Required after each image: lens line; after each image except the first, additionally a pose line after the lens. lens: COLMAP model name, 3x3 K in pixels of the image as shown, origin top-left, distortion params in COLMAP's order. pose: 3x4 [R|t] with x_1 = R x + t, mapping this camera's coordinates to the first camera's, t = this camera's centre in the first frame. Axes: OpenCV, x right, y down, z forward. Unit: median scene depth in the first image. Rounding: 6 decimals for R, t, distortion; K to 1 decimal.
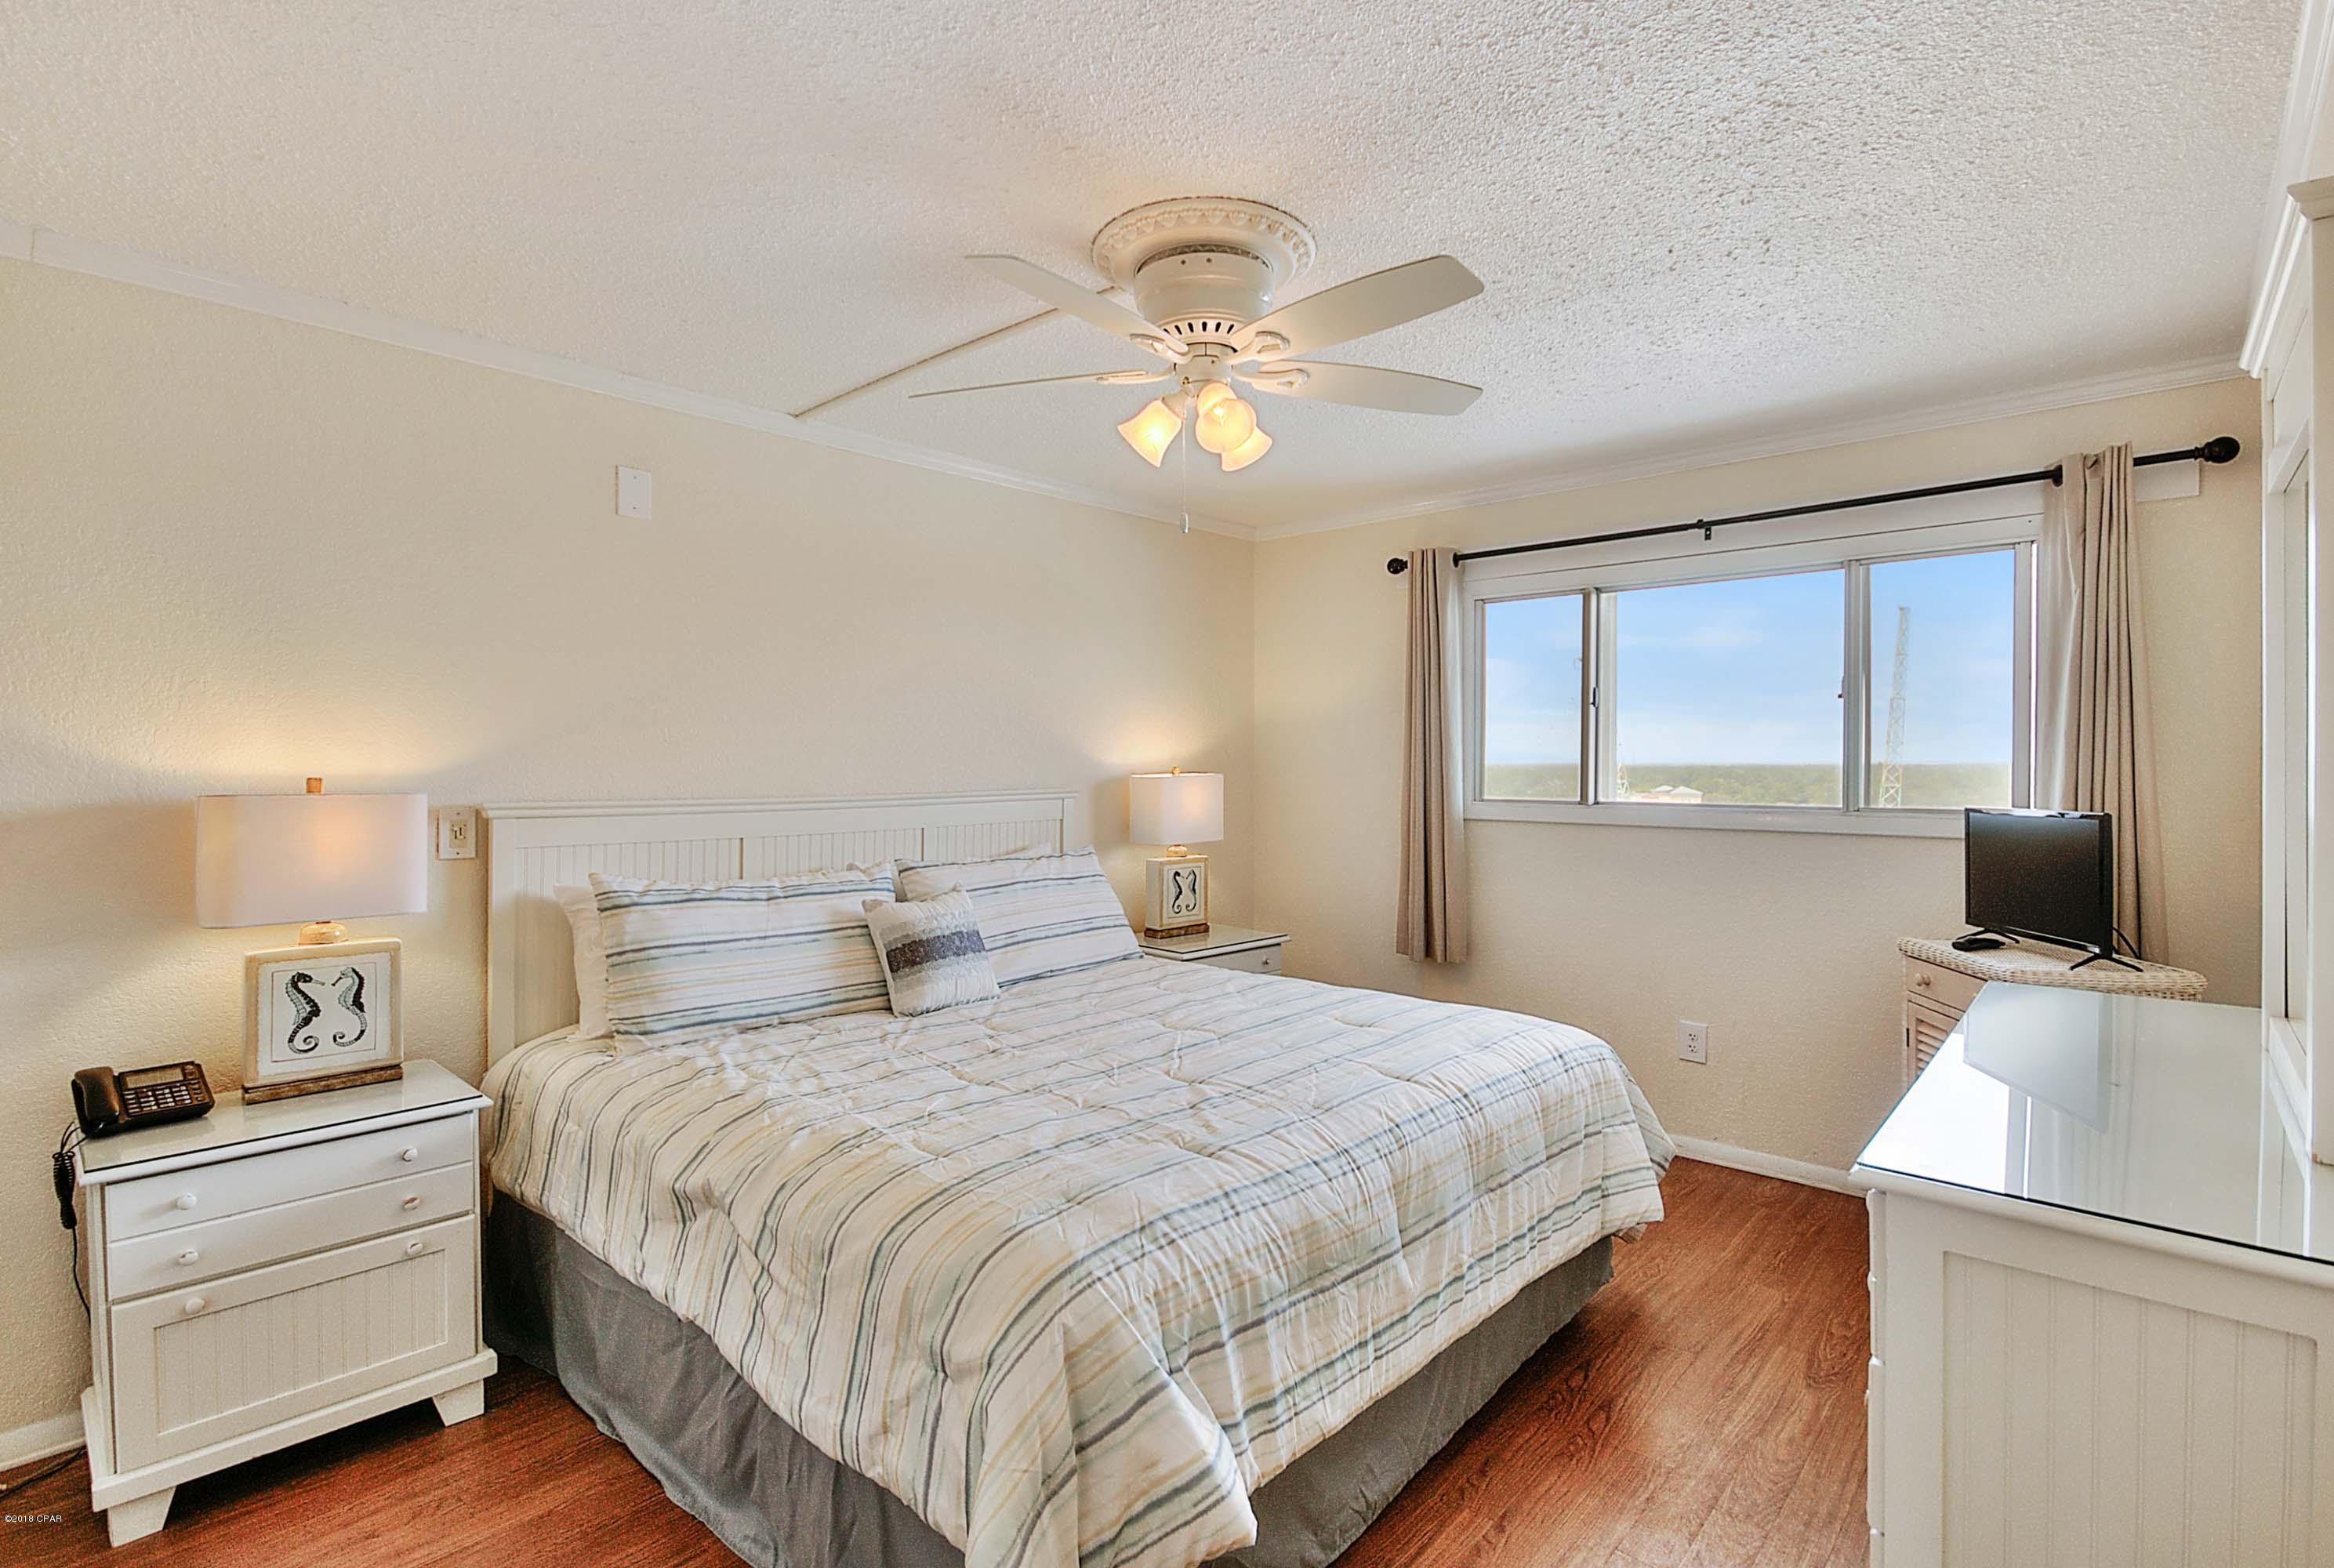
lens RADIAL K [[1081.9, 0, 1174.5], [0, 1081.9, 767.7], [0, 0, 1]] dist [0.000879, -0.000074]
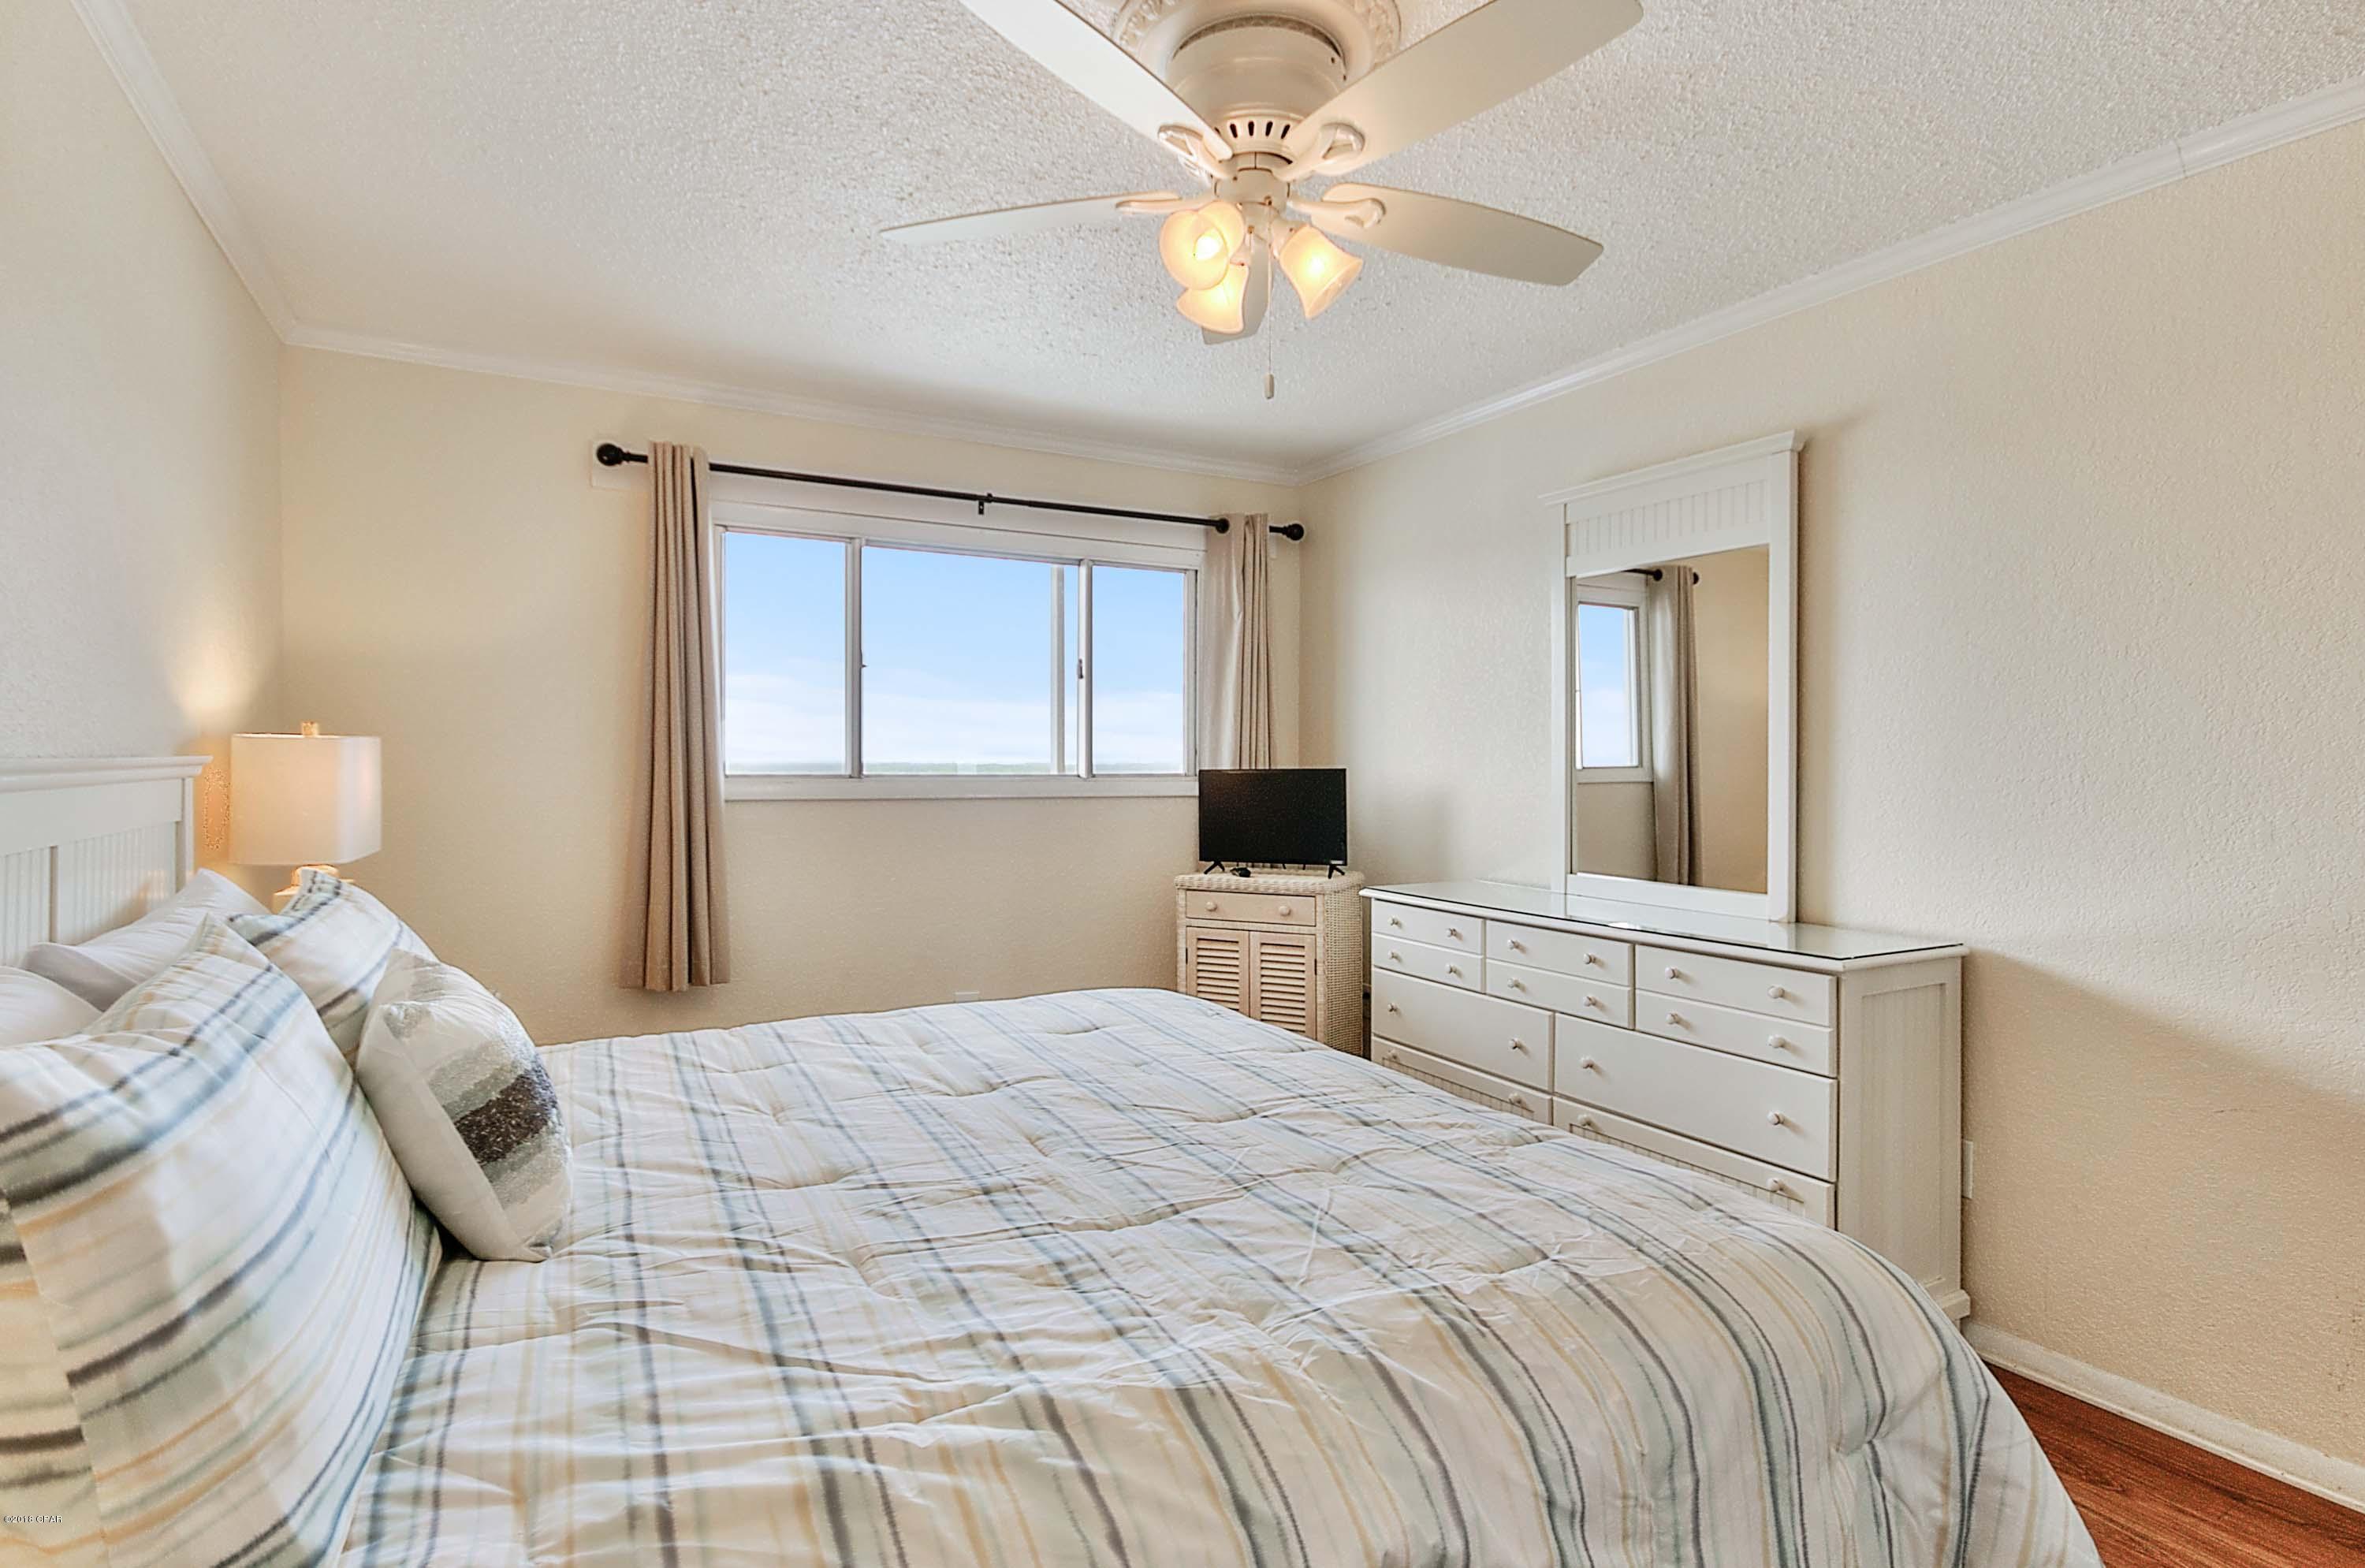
lens RADIAL K [[1140.8, 0, 1171.9], [0, 1140.8, 774.1], [0, 0, 1]] dist [-0.001173, 0.000287]
pose [[0.352790, -0.007307, 0.935674, -0.586940], [-0.001044, 0.999966, 0.008202, 0.032336], [-0.935702, -0.003870, 0.352770, 0.592685]]
